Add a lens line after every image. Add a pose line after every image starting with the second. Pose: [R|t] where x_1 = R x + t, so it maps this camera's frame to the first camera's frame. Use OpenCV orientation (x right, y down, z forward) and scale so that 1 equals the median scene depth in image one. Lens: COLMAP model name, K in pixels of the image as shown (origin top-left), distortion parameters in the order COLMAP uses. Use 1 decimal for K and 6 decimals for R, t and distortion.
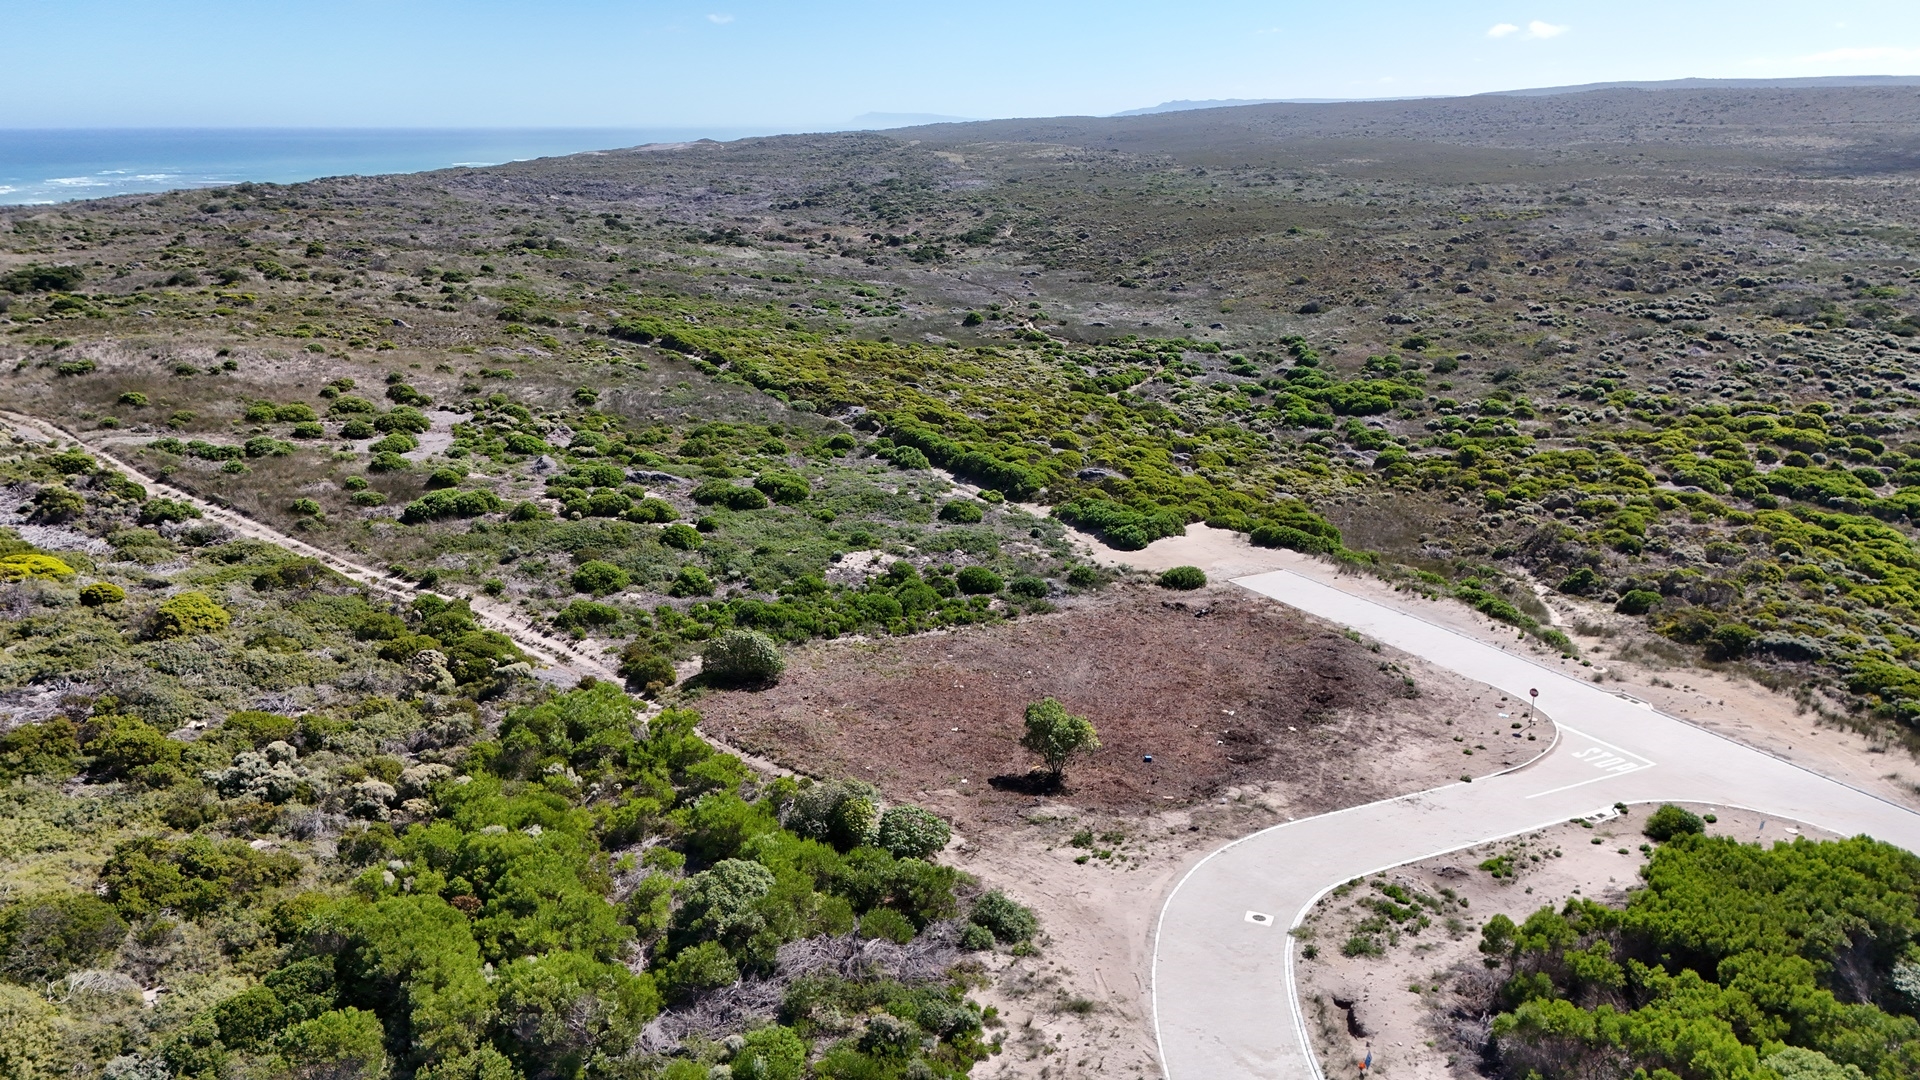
lens RADIAL K [[1407.6, 0, 956.3], [0, 1407.6, 536.4], [0, 0, 1]] dist [0.079450, -0.074296]
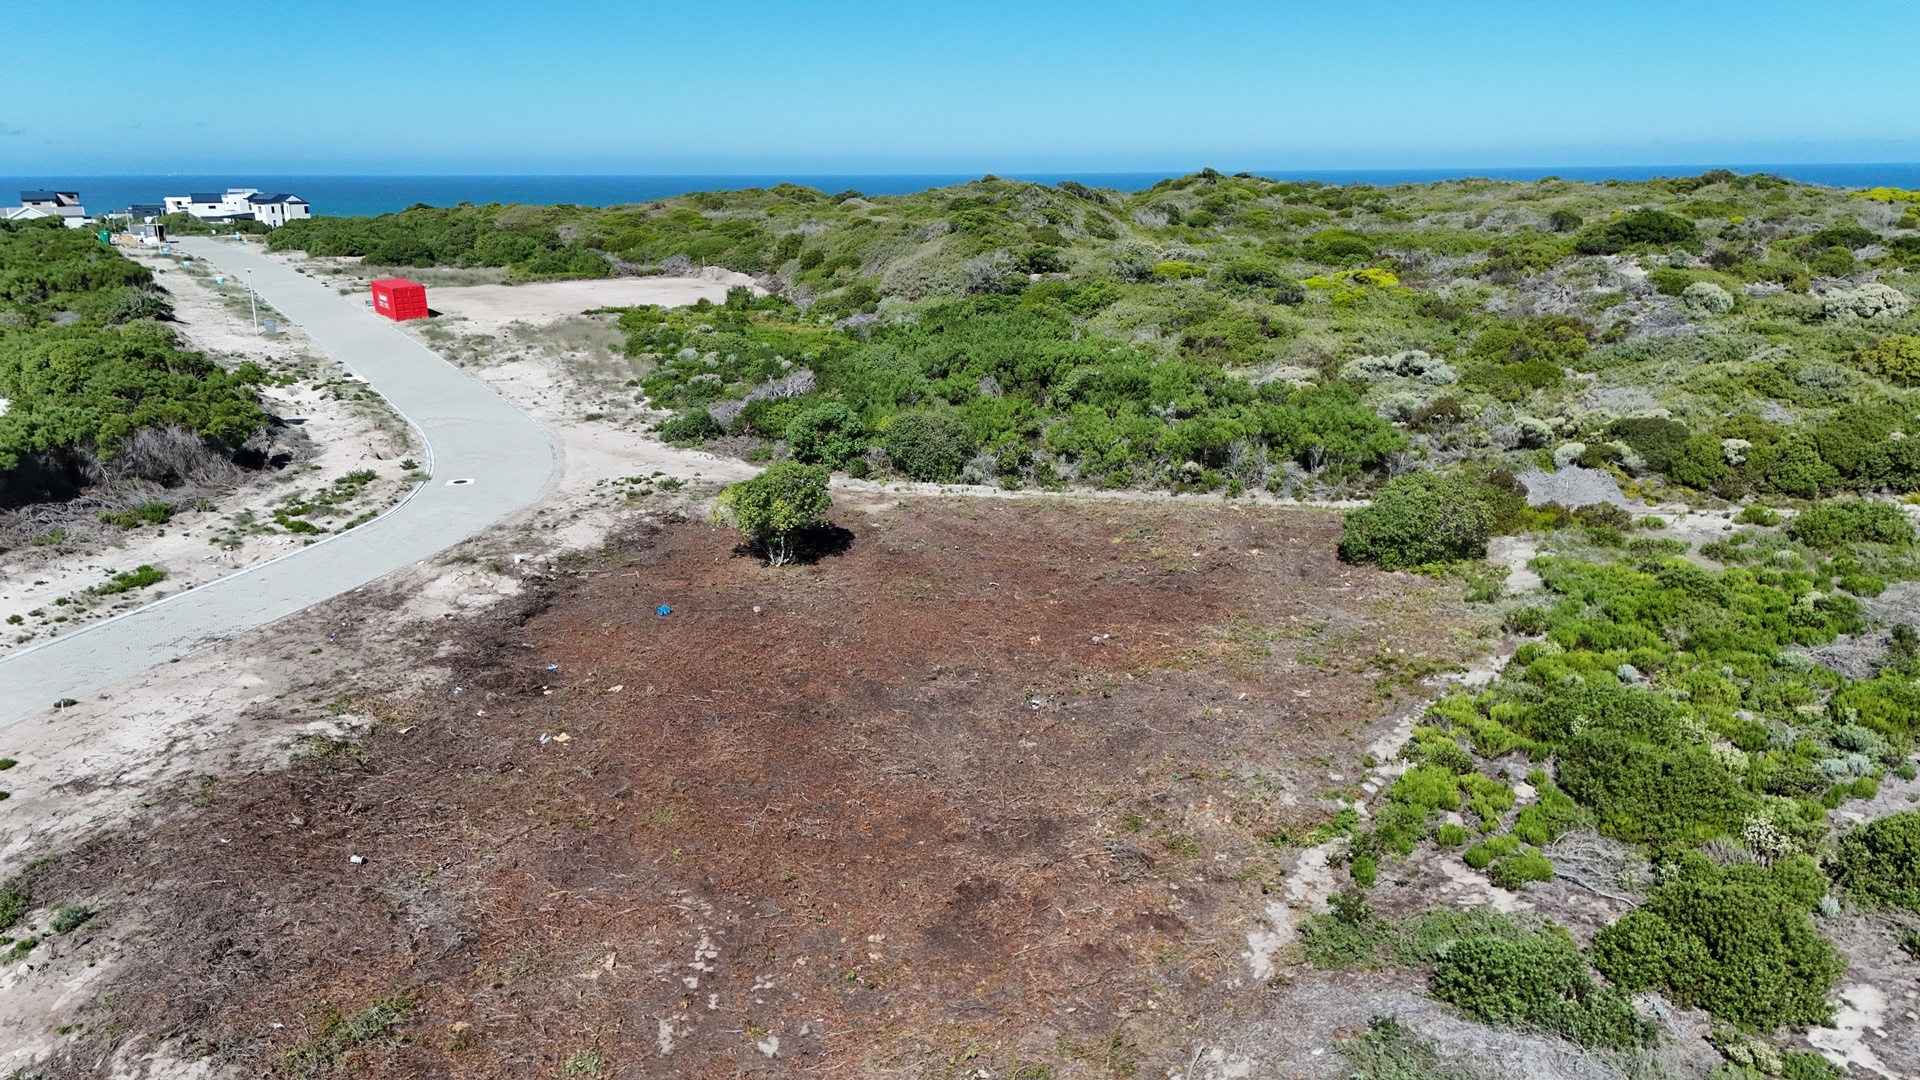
lens RADIAL K [[1407.6, 0, 955.5], [0, 1407.6, 544.3], [0, 0, 1]] dist [0.079450, -0.074296]
pose [[-0.853679, 0.148985, -0.499034, 0.274594], [-0.134000, 0.863112, 0.486909, -0.148943], [0.503265, 0.482535, -0.716857, 1.248370]]
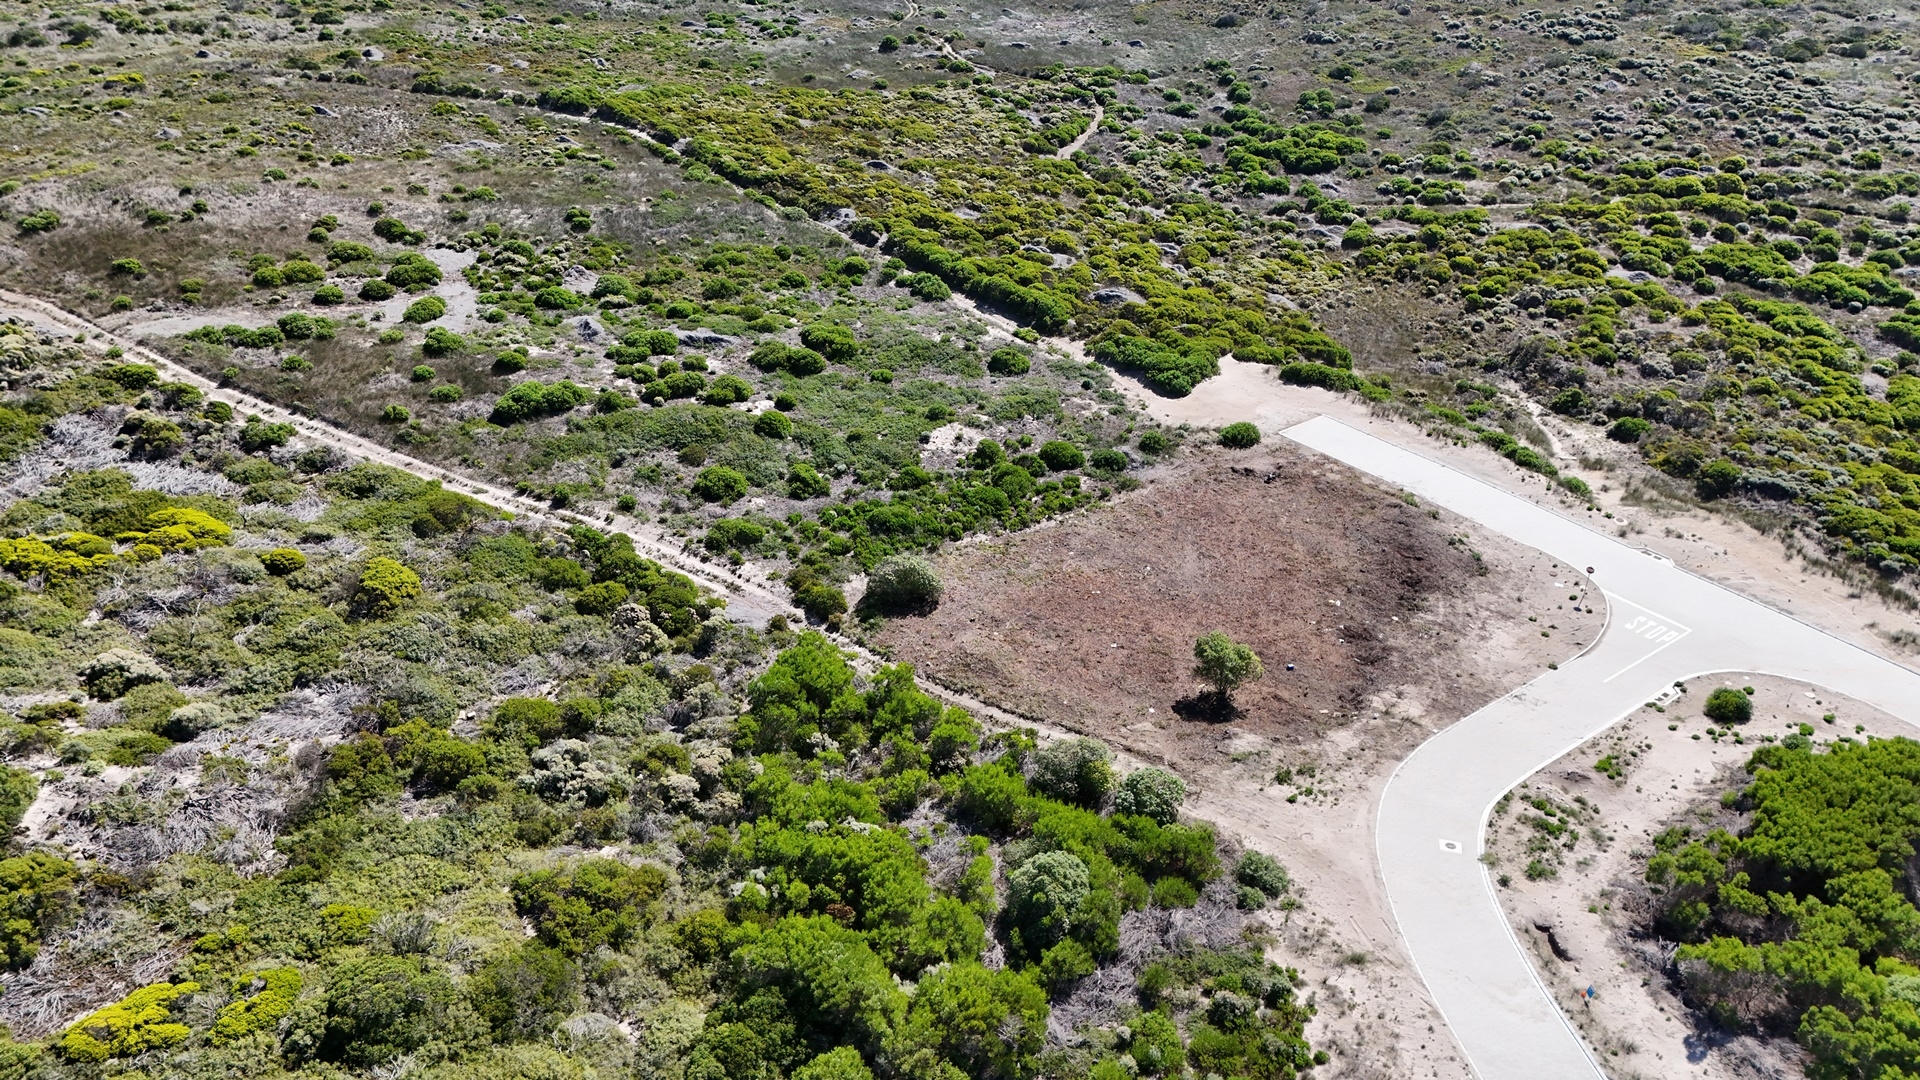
lens RADIAL K [[1407.6, 0, 957.2], [0, 1407.6, 537.2], [0, 0, 1]] dist [0.079450, -0.074296]
pose [[0.991160, -0.070320, 0.112499, -0.220259], [0.039959, 0.966827, 0.252286, -0.212660], [-0.126508, -0.245561, 0.961091, -0.052351]]
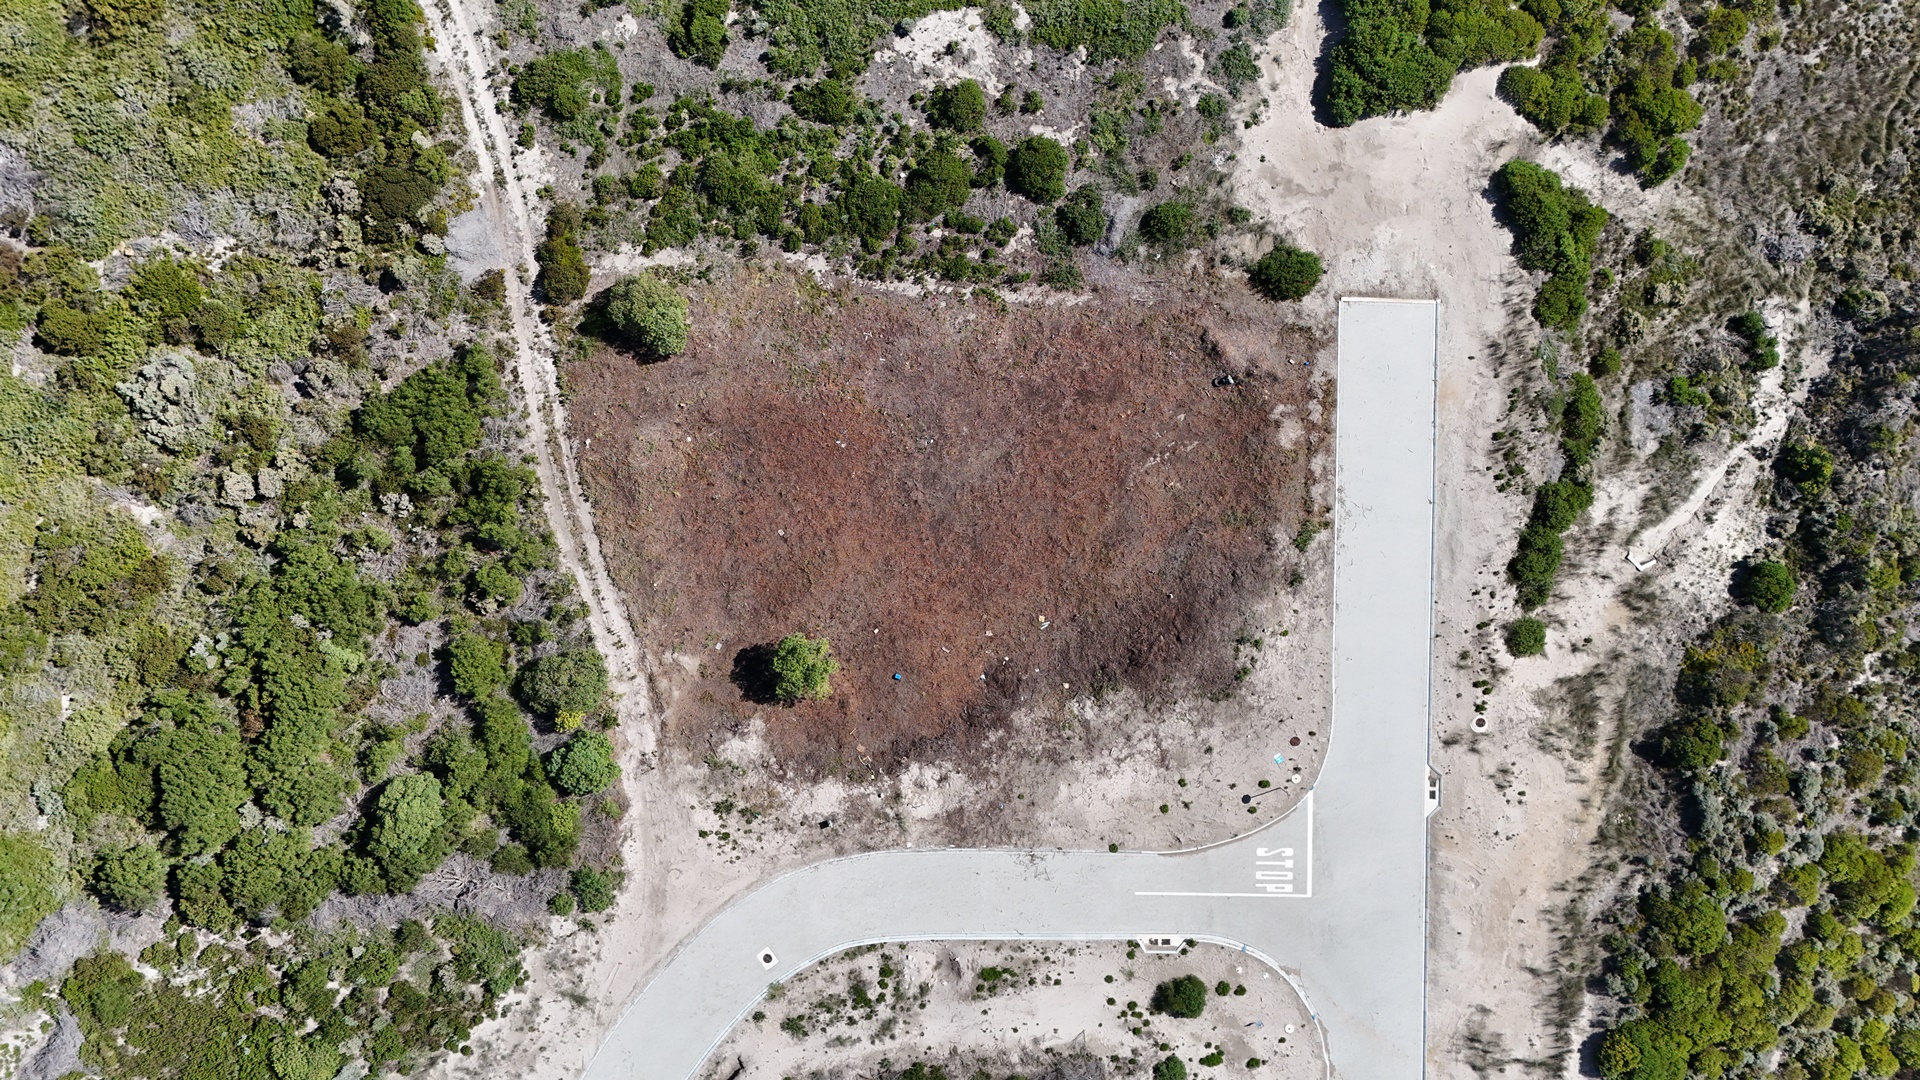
lens RADIAL K [[1407.6, 0, 953.9], [0, 1407.6, 542.9], [0, 0, 1]] dist [0.079450, -0.074296]
pose [[0.848460, 0.529049, 0.014893, 0.085440], [-0.156893, 0.224542, 0.961751, -0.783767], [0.505469, -0.818345, 0.273519, 0.680965]]
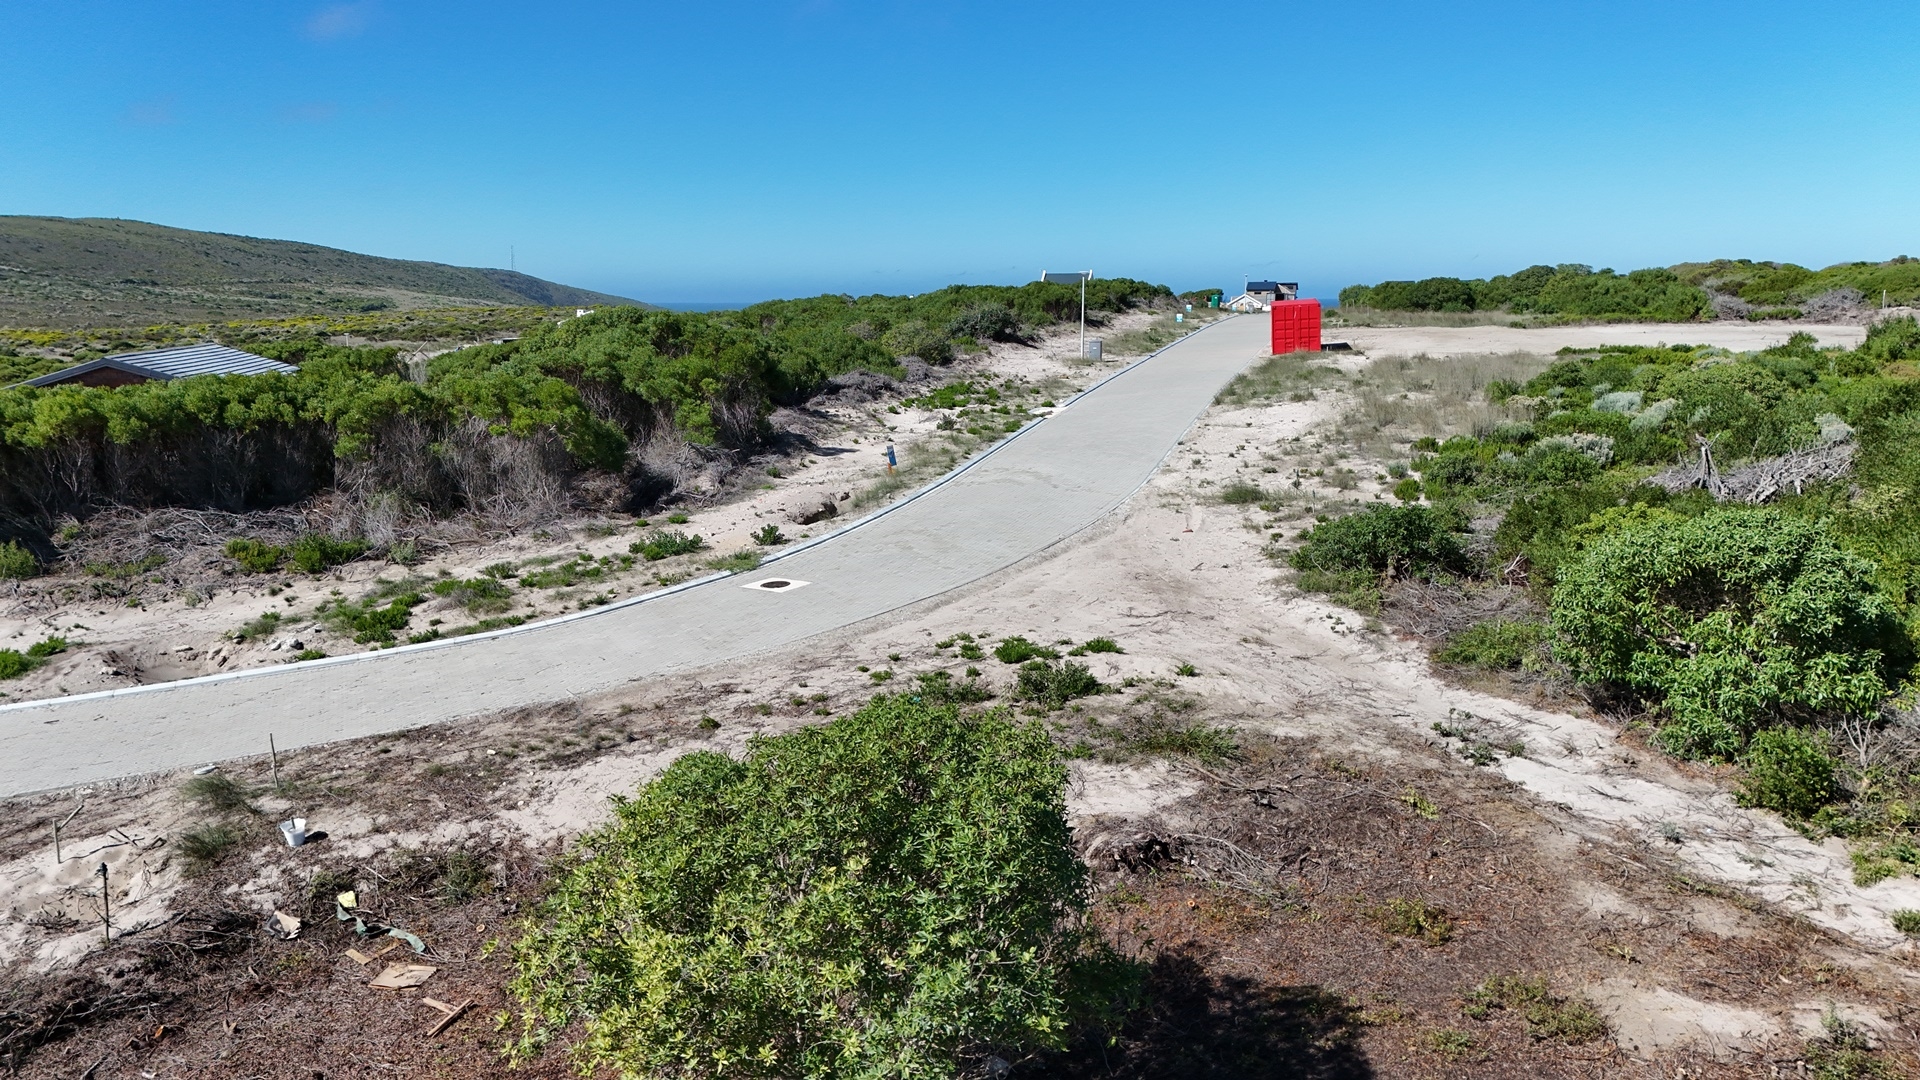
lens RADIAL K [[1407.6, 0, 955.5], [0, 1407.6, 543.5], [0, 0, 1]] dist [0.079450, -0.074296]
pose [[-0.958649, -0.035622, 0.282352, 0.020600], [0.093963, 0.896880, 0.432176, 0.046066], [-0.268631, 0.440836, -0.856447, 0.885650]]
